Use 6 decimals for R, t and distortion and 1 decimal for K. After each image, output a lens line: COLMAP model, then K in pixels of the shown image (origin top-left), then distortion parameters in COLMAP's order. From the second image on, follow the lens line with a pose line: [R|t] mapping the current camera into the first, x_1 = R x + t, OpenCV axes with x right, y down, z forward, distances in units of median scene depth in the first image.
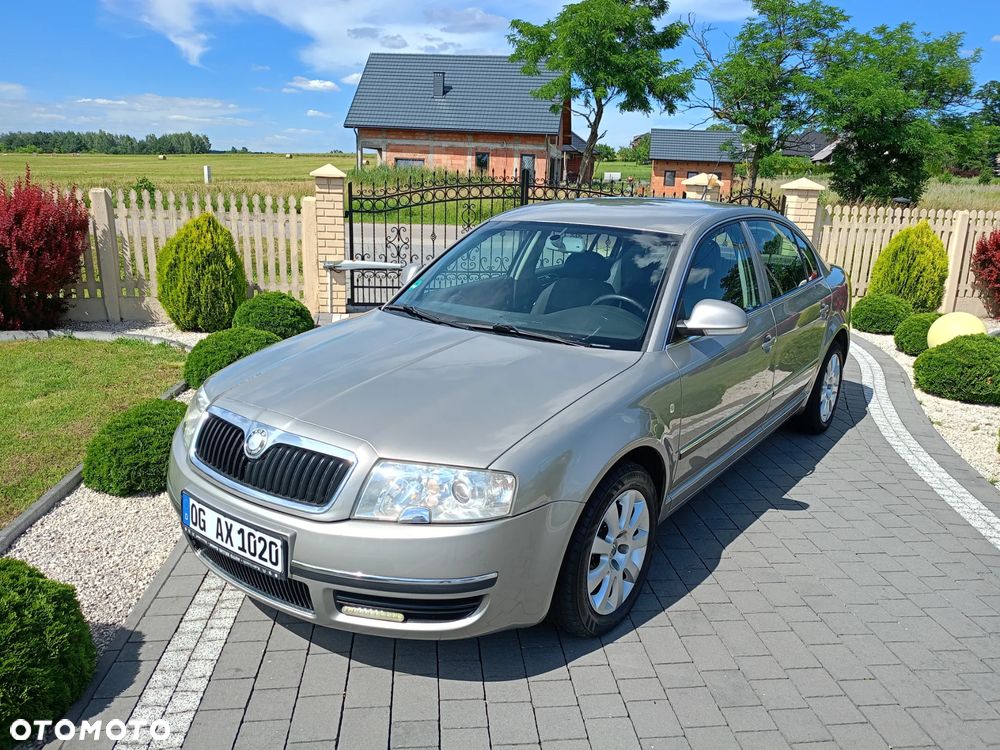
lens RADIAL K [[751.9, 0, 504.0], [0, 751.9, 374.2], [0, 0, 1]] dist [0.031834, -0.020618]
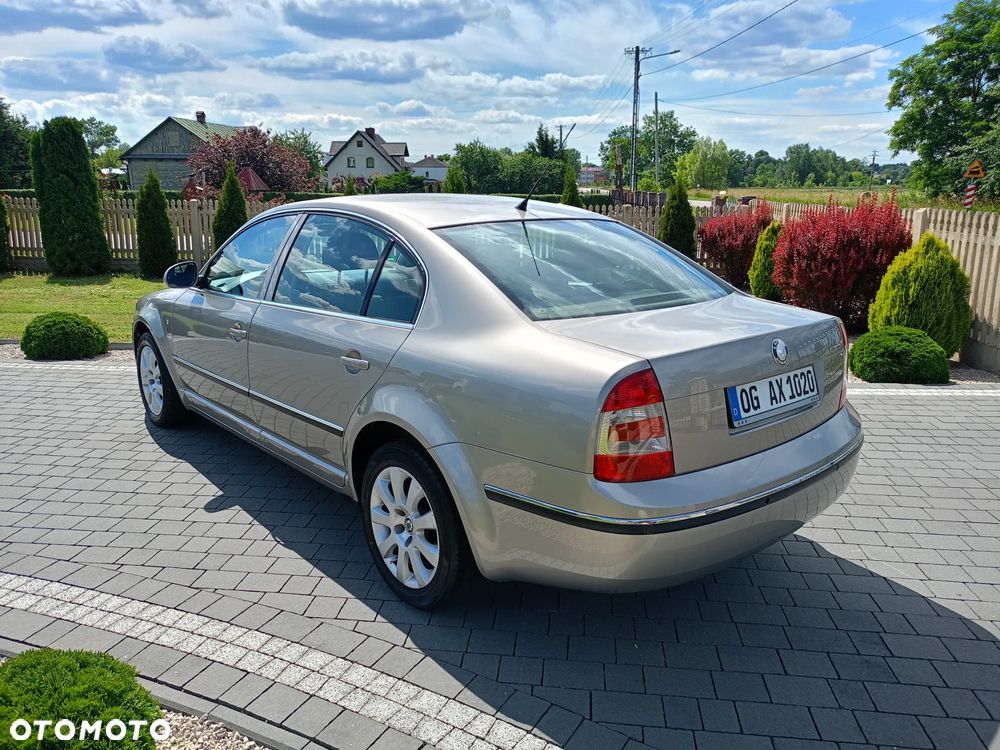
lens RADIAL K [[751.9, 0, 500.6], [0, 751.9, 374.0], [0, 0, 1]] dist [0.031834, -0.020618]
pose [[-0.216548, 0.202466, -0.955047, 0.542991], [-0.257616, 0.931735, 0.255936, -0.146145], [0.941669, 0.301458, -0.149607, 0.656109]]
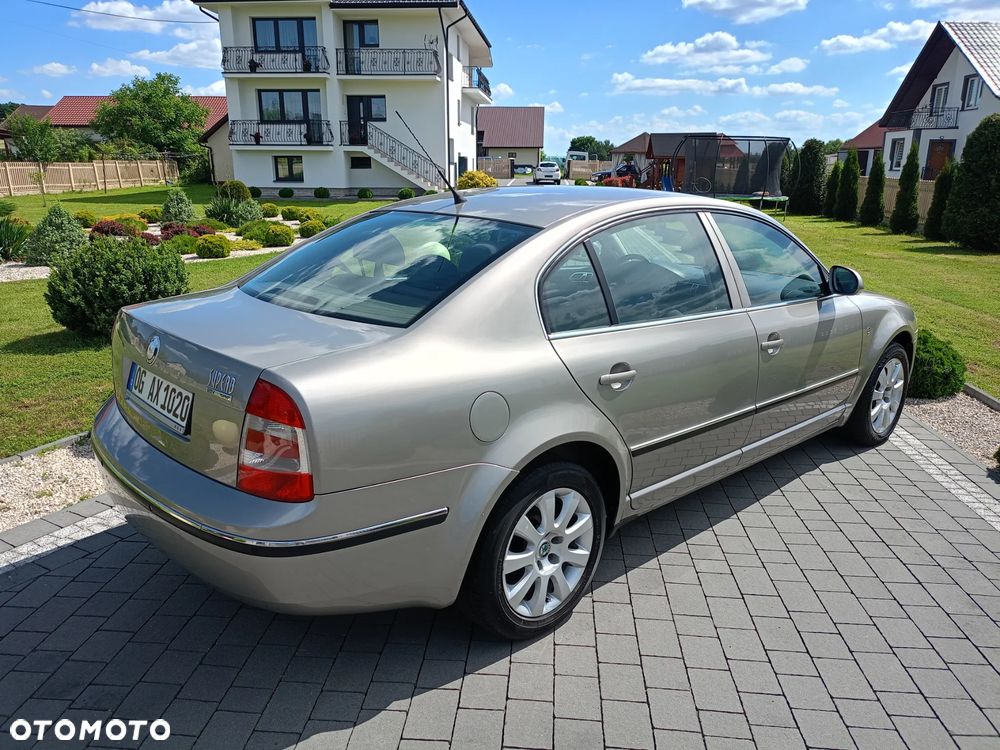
lens RADIAL K [[751.9, 0, 499.3], [0, 751.9, 372.2], [0, 0, 1]] dist [0.031834, -0.020618]
pose [[-0.982557, -0.091814, 0.161716, 0.065460], [0.001581, 0.865462, 0.500971, -0.240988], [-0.185955, 0.492489, -0.850221, 0.931233]]
